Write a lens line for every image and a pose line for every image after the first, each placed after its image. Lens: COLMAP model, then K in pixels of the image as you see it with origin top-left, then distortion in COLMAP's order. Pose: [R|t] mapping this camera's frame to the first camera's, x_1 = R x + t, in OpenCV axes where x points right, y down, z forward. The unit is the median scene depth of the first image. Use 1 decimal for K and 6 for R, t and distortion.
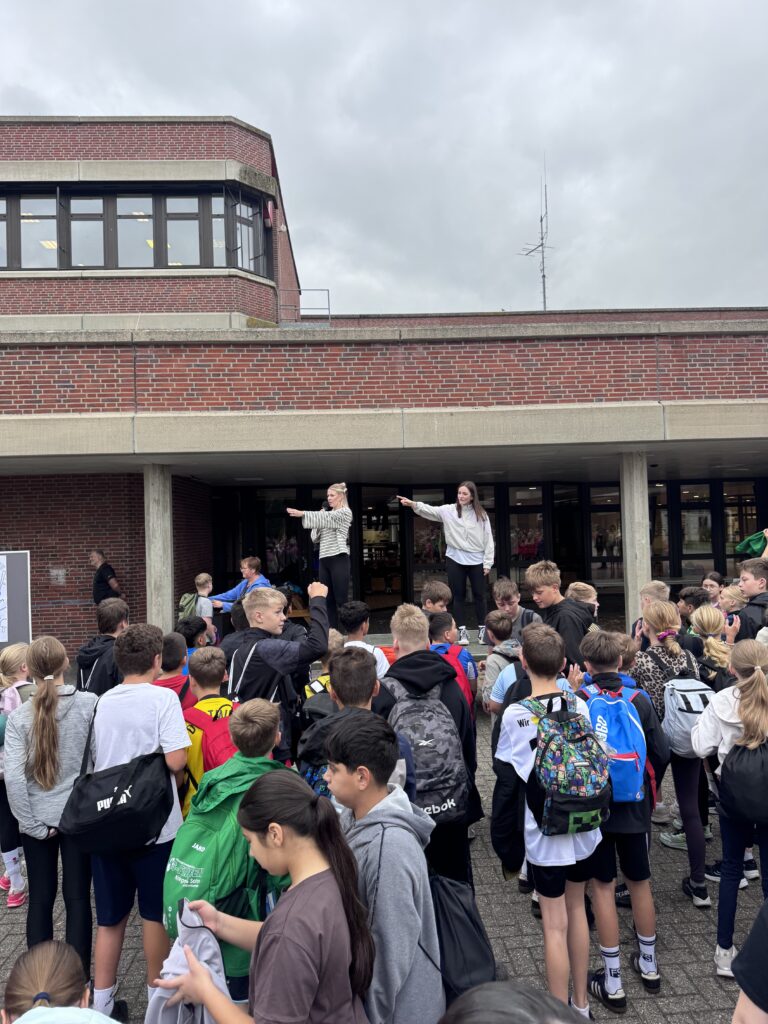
lens RADIAL K [[717.7, 0, 379.4], [0, 717.7, 514.6], [0, 0, 1]] dist [0.036208, -0.005648]
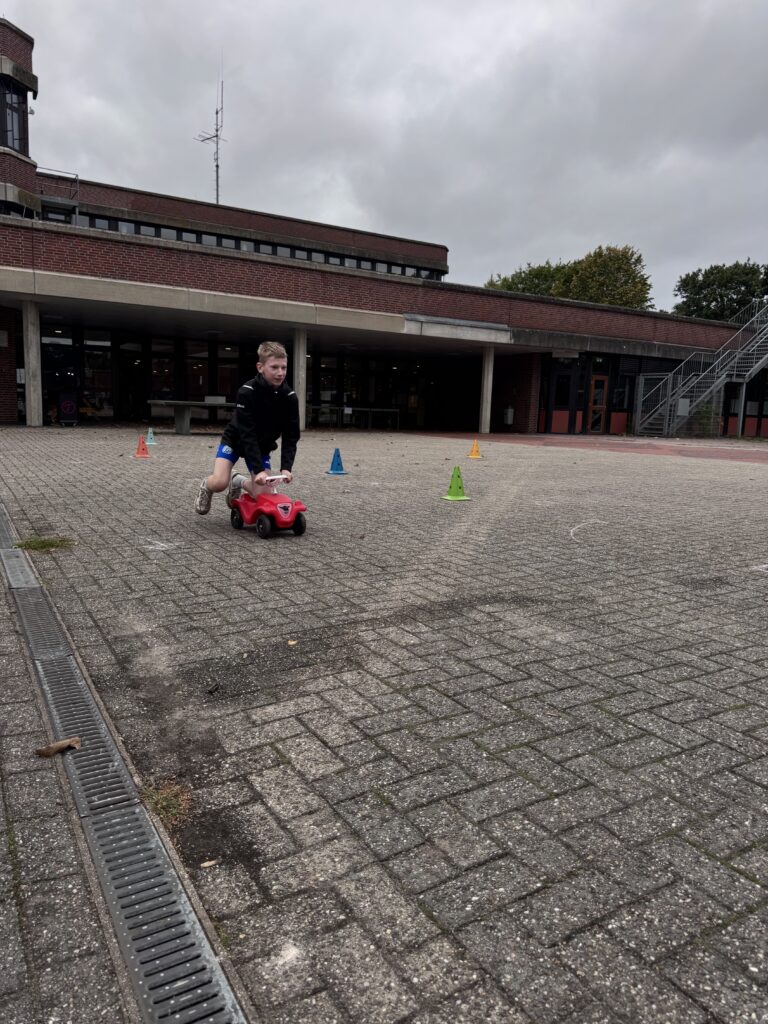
lens RADIAL K [[717.7, 0, 386.8], [0, 717.7, 512.3], [0, 0, 1]] dist [0.036208, -0.005648]
pose [[0.882398, -0.008164, 0.470432, -0.380152], [-0.064647, 0.988263, 0.138409, 0.128068], [-0.466041, -0.152544, 0.871514, -0.923272]]
